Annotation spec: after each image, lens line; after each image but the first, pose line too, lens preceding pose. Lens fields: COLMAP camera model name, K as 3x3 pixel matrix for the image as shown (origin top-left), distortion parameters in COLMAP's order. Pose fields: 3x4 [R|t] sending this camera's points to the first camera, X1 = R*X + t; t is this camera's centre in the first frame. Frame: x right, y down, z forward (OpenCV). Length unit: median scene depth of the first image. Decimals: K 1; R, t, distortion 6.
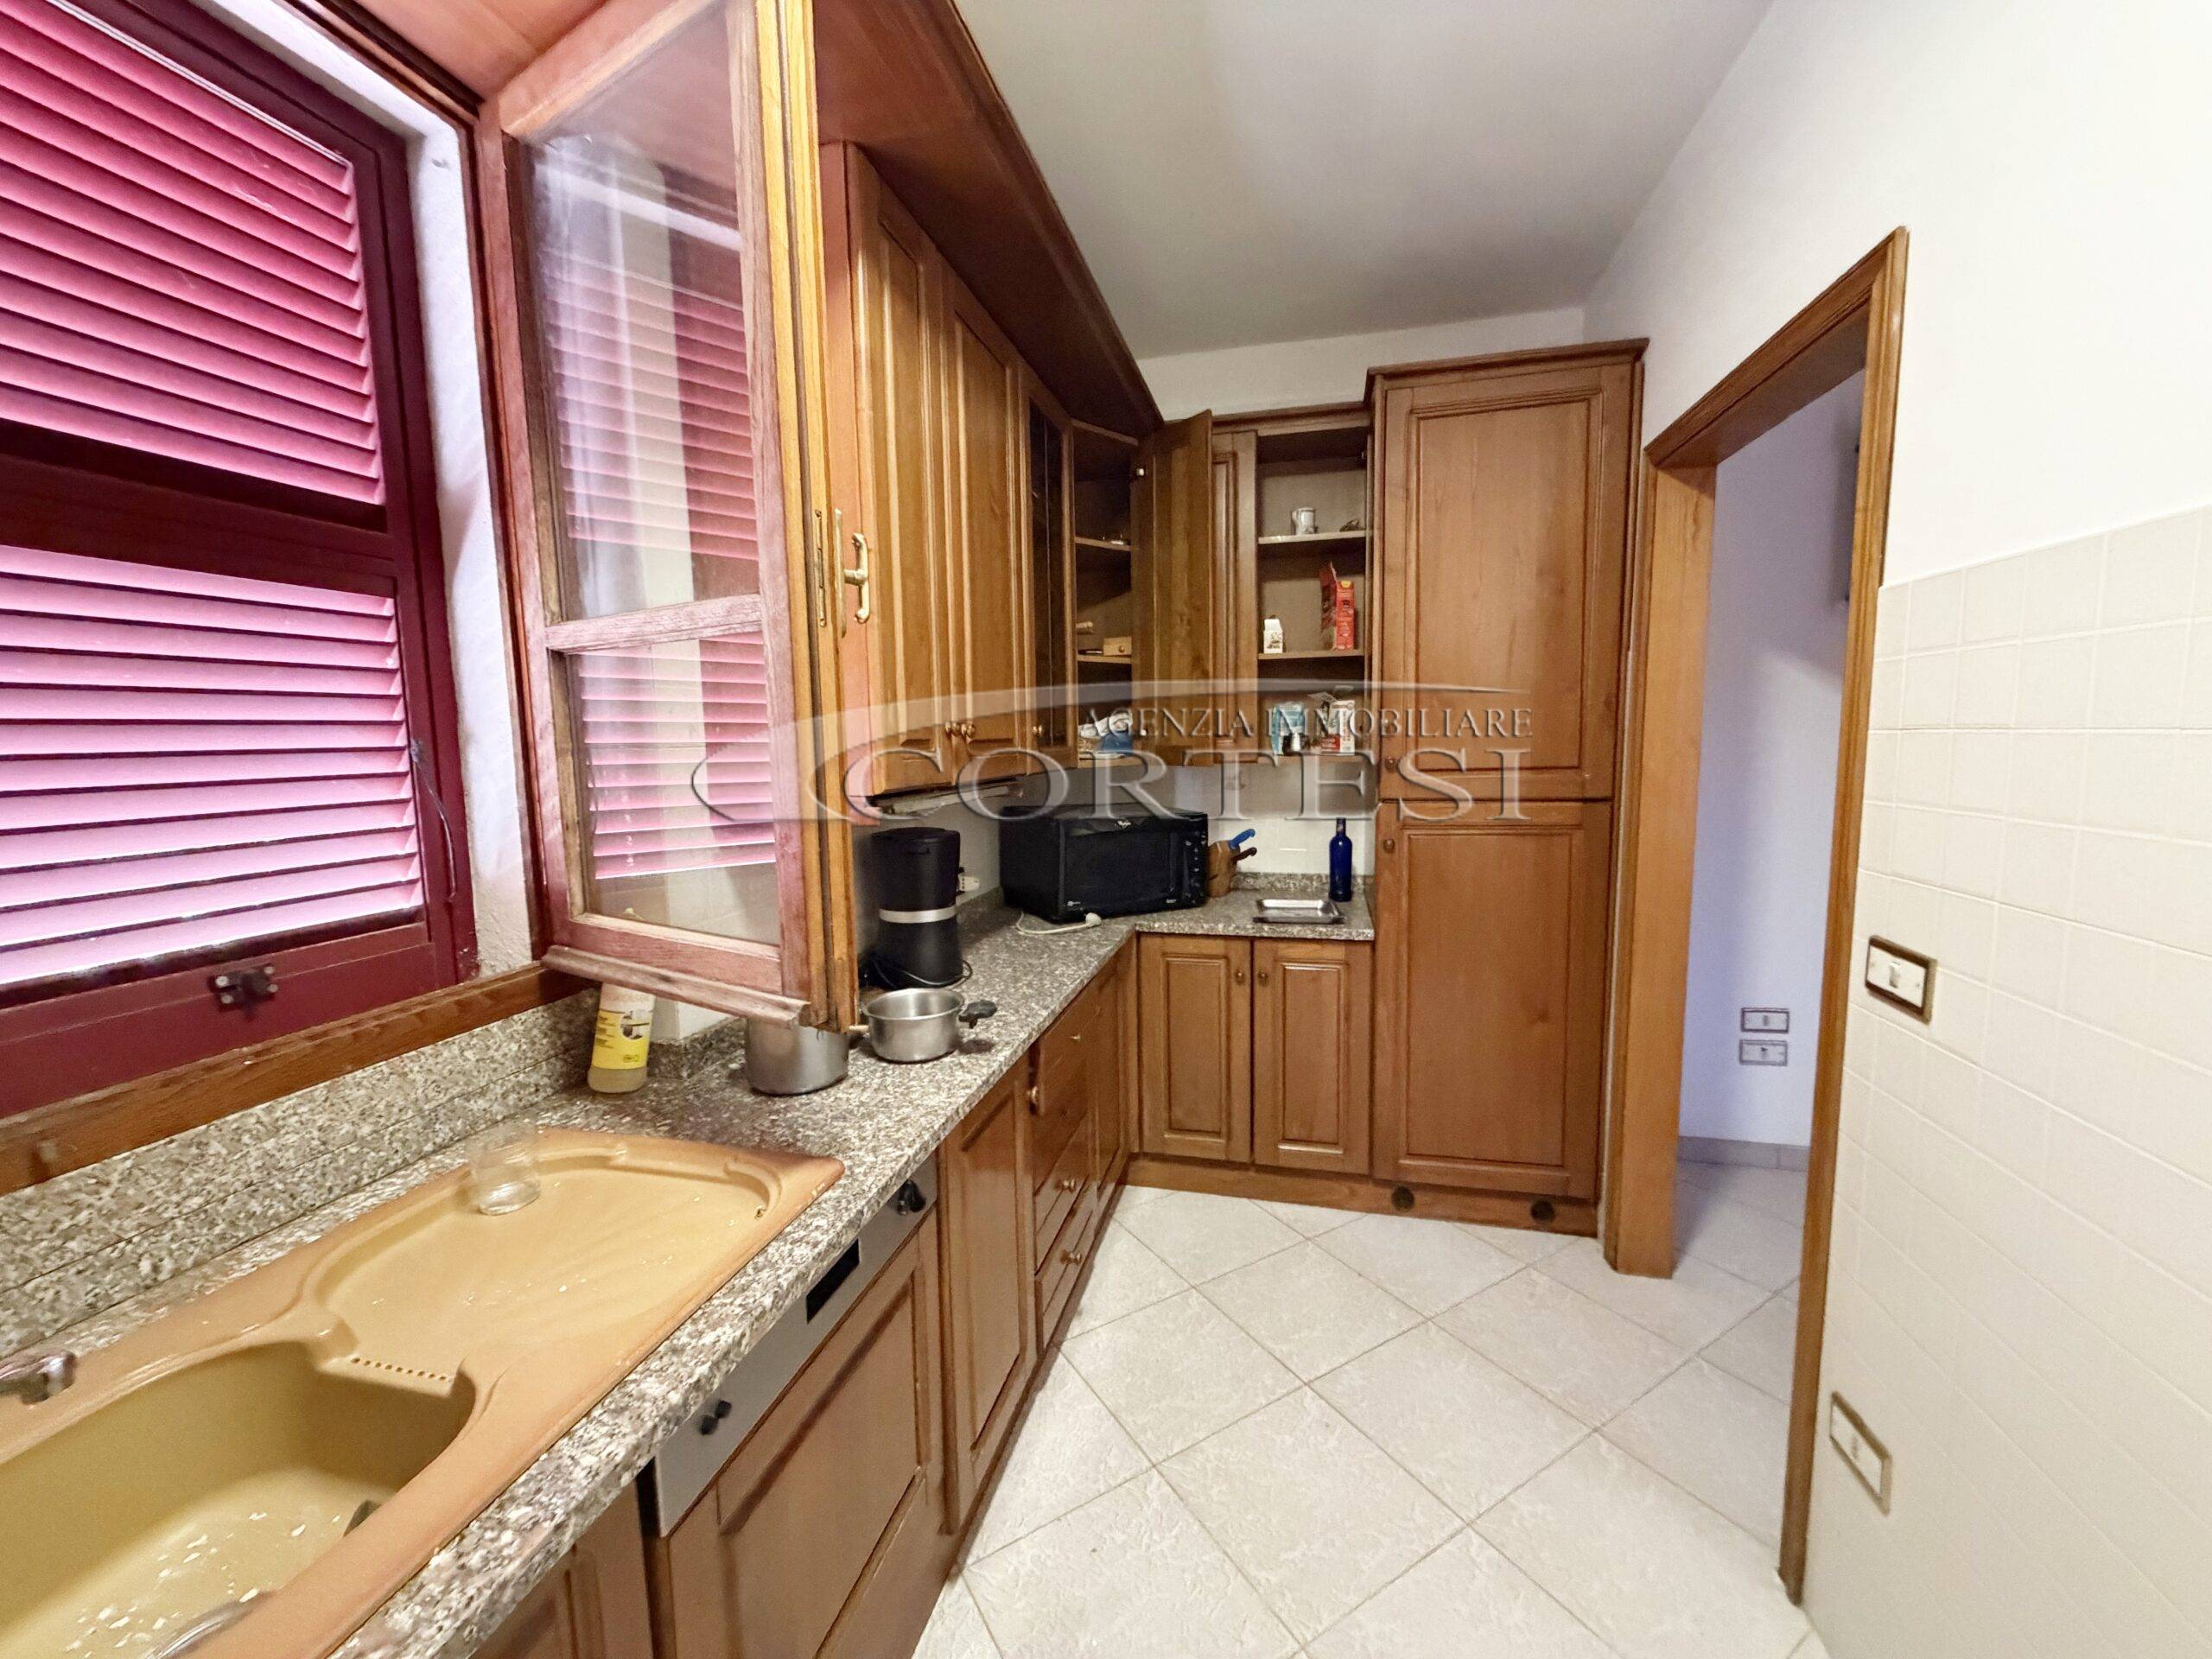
lens RADIAL K [[879.7, 0, 1099.7], [0, 879.7, 822.6], [0, 0, 1]] dist [-0.000969, 0.000359]
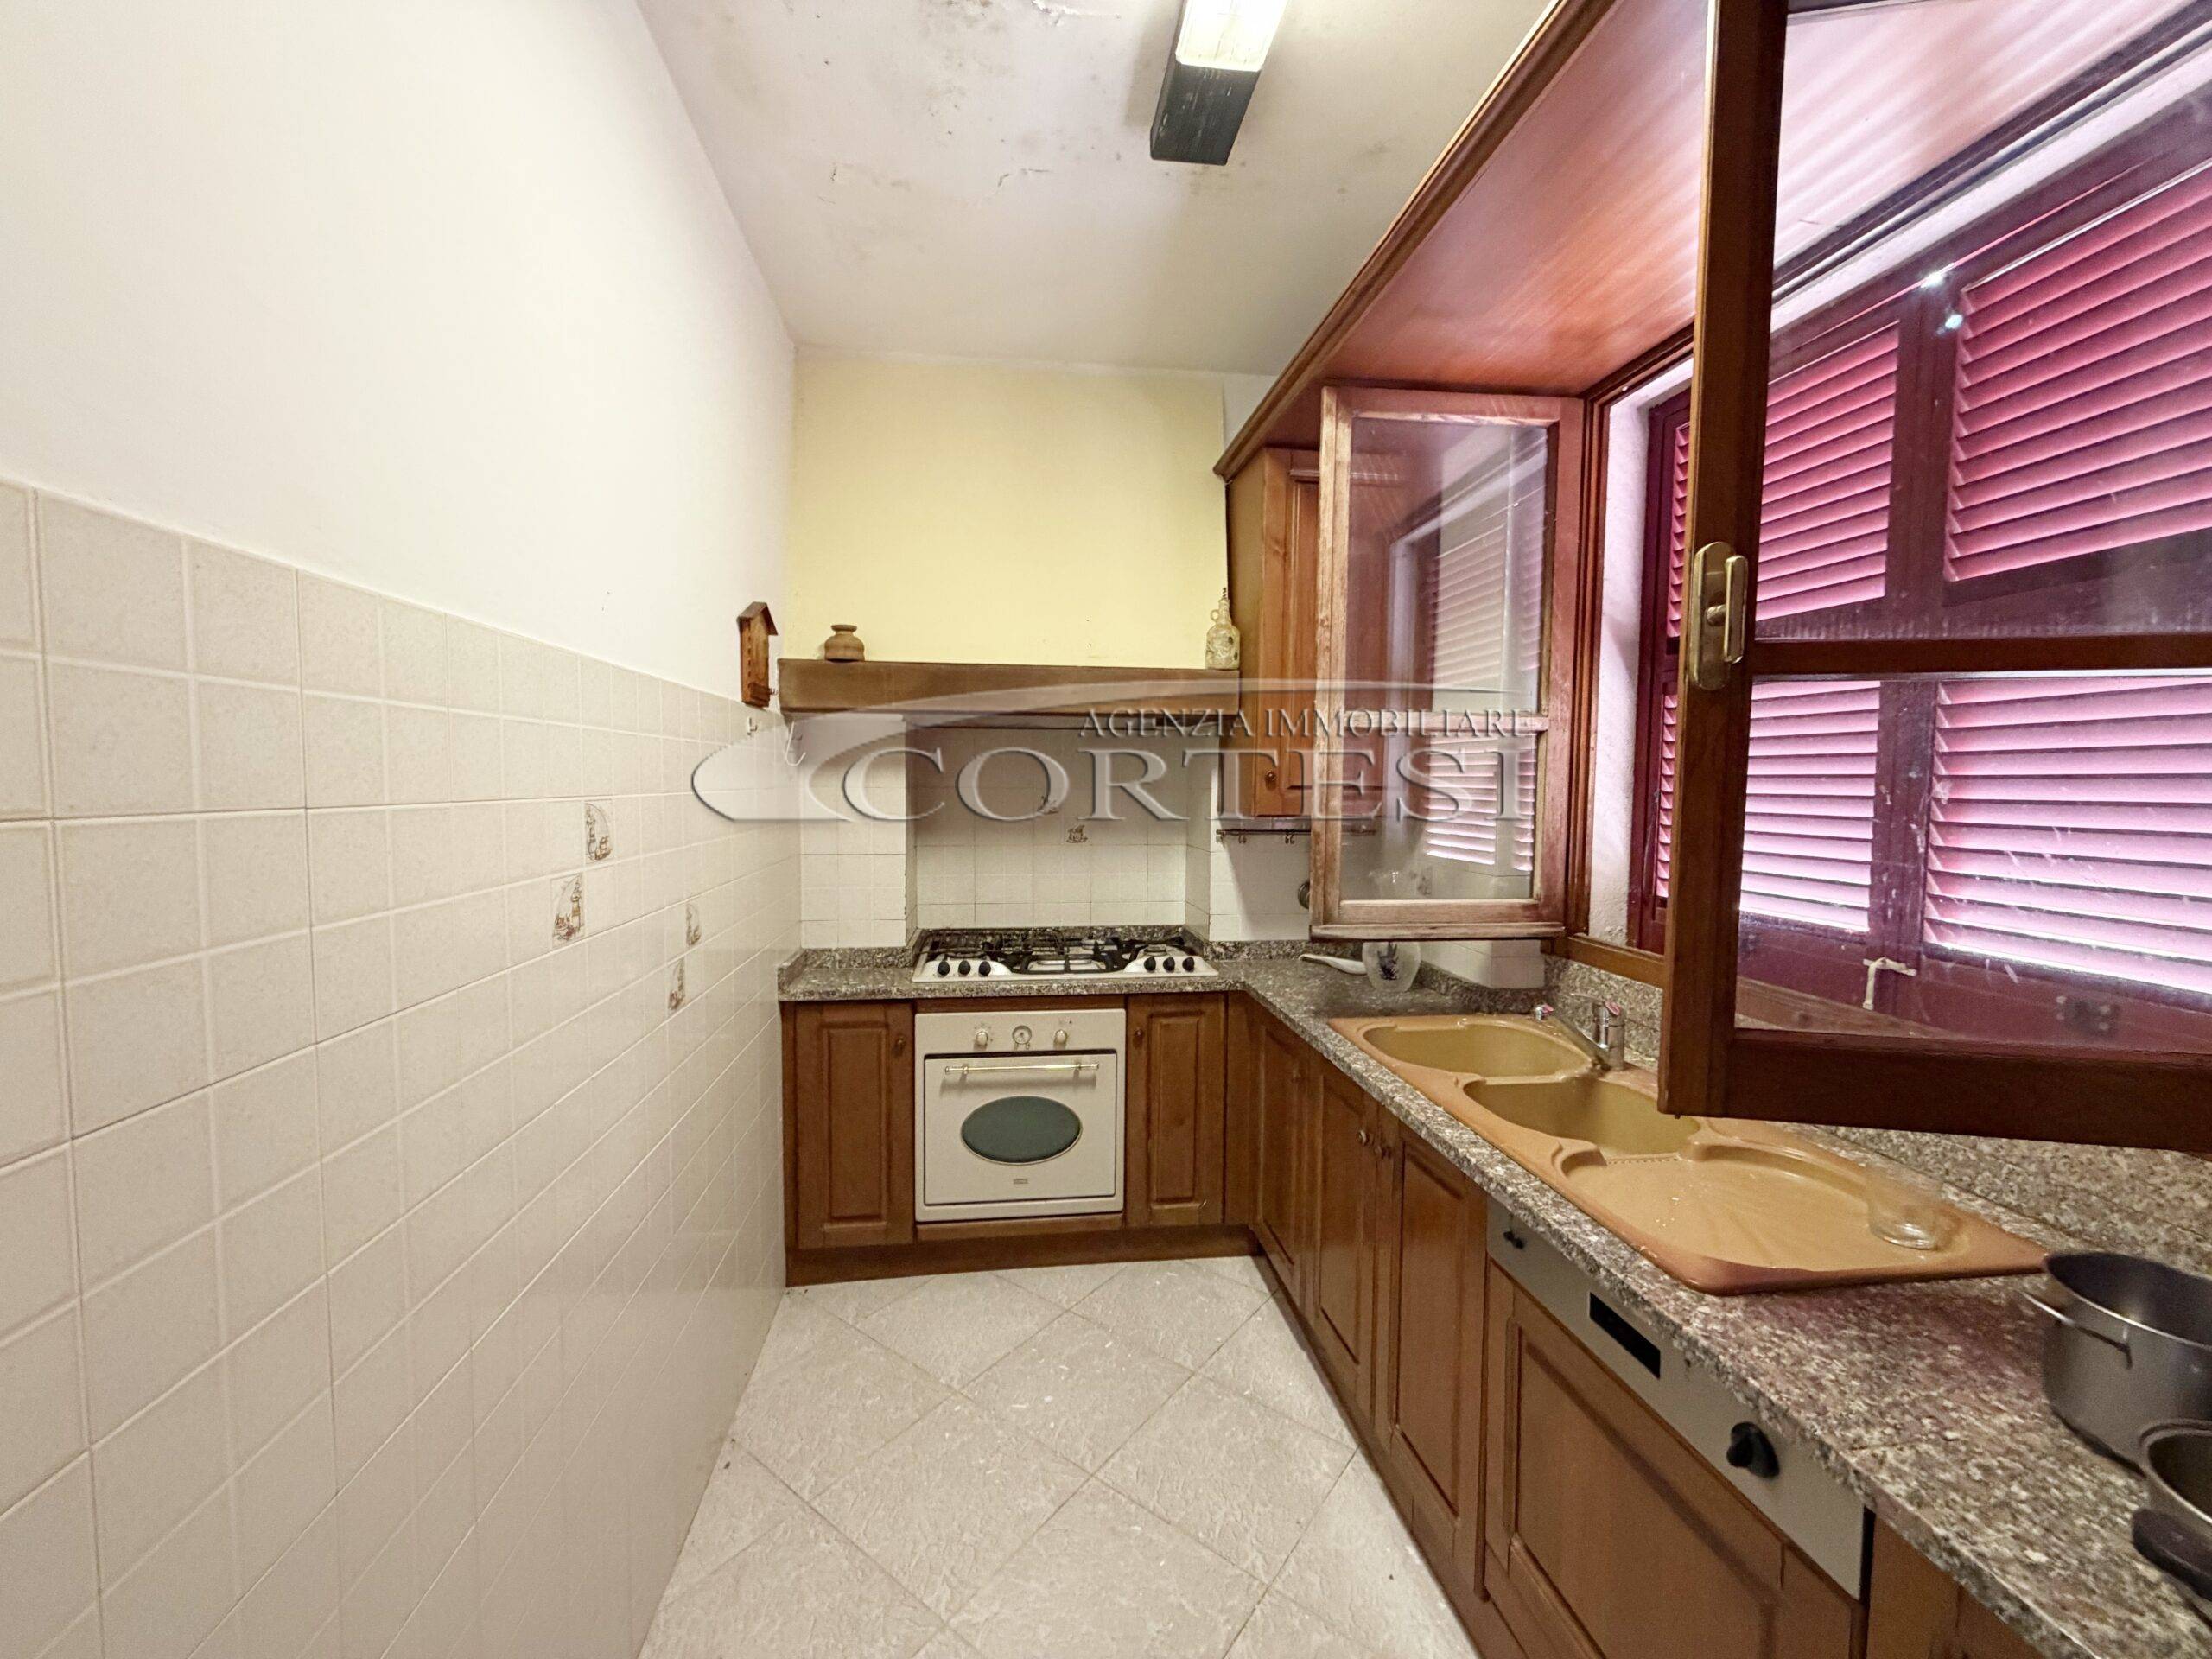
lens RADIAL K [[879.7, 0, 1101.8], [0, 879.7, 828.5], [0, 0, 1]] dist [-0.000969, 0.000359]
pose [[-0.933142, 0.018810, -0.359015, 0.598444], [-0.041264, 0.986426, 0.158936, -0.174587], [0.357131, 0.163124, -0.919700, 1.658776]]
